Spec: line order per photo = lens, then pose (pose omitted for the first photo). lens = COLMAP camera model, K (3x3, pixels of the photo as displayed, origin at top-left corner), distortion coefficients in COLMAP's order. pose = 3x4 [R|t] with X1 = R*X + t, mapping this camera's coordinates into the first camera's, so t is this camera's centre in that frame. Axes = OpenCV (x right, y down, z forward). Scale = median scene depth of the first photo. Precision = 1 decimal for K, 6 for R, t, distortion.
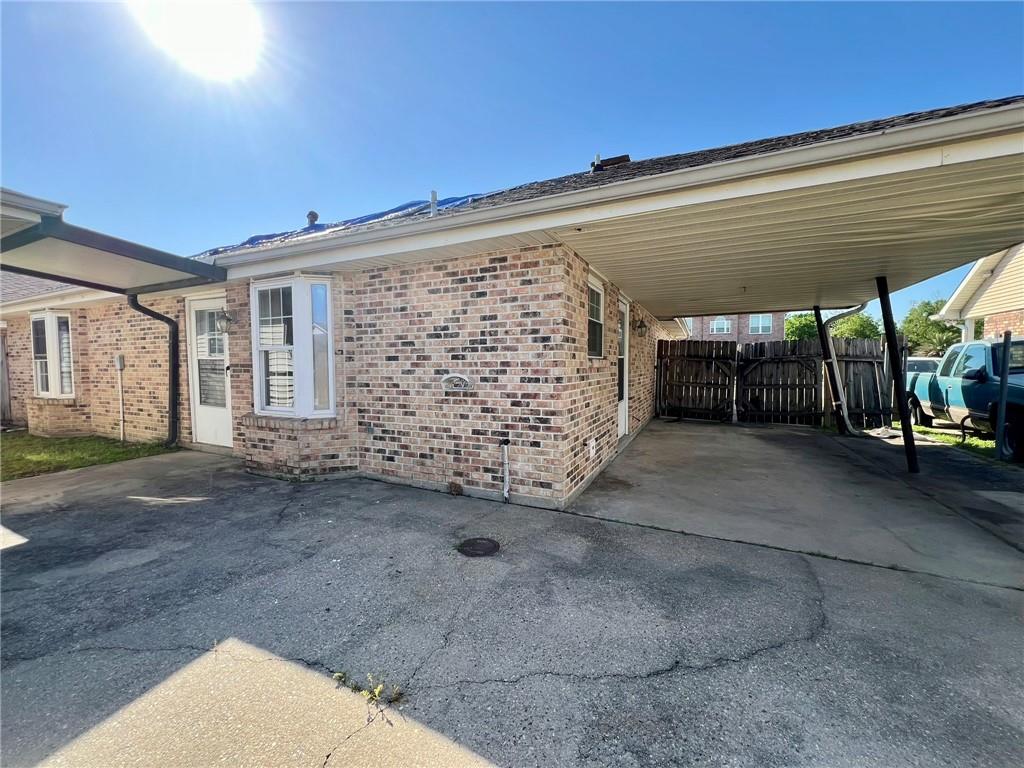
lens RADIAL K [[410.7, 0, 508.8], [0, 410.7, 381.3], [0, 0, 1]] dist [-0.002730, 0.001017]
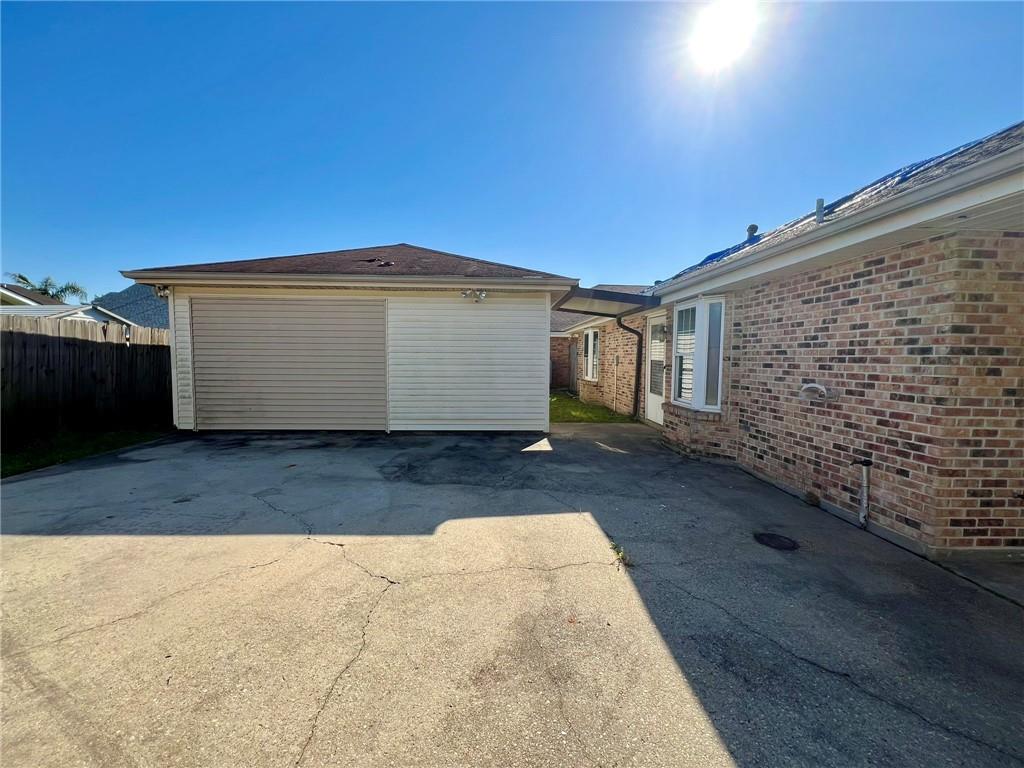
lens RADIAL K [[410.7, 0, 509.4], [0, 410.7, 383.8], [0, 0, 1]] dist [-0.002730, 0.001017]
pose [[0.464212, 0.072161, -0.882780, 0.427164], [-0.054713, 0.997109, 0.052736, -0.032312], [0.884033, 0.023819, 0.466818, -0.132099]]
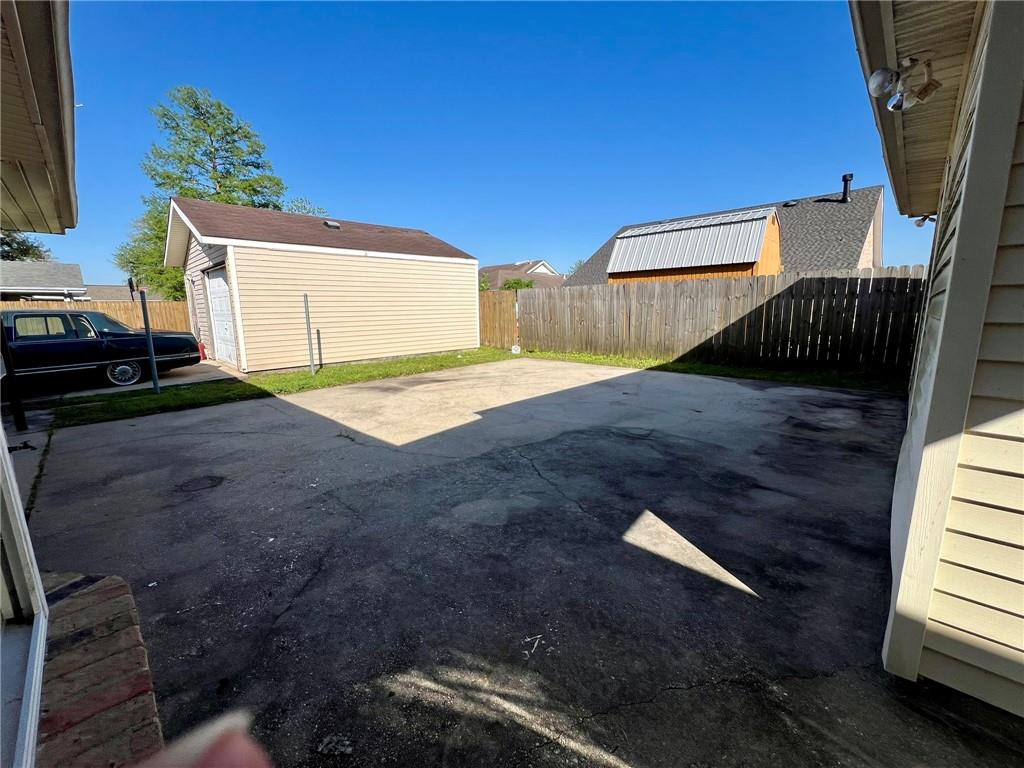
lens RADIAL K [[410.7, 0, 508.7], [0, 410.7, 380.8], [0, 0, 1]] dist [-0.002730, 0.001017]
pose [[-0.947876, -0.036601, 0.316530, -0.959230], [0.034600, 0.975684, 0.216435, -0.067172], [-0.316755, 0.216105, -0.923561, 1.346249]]
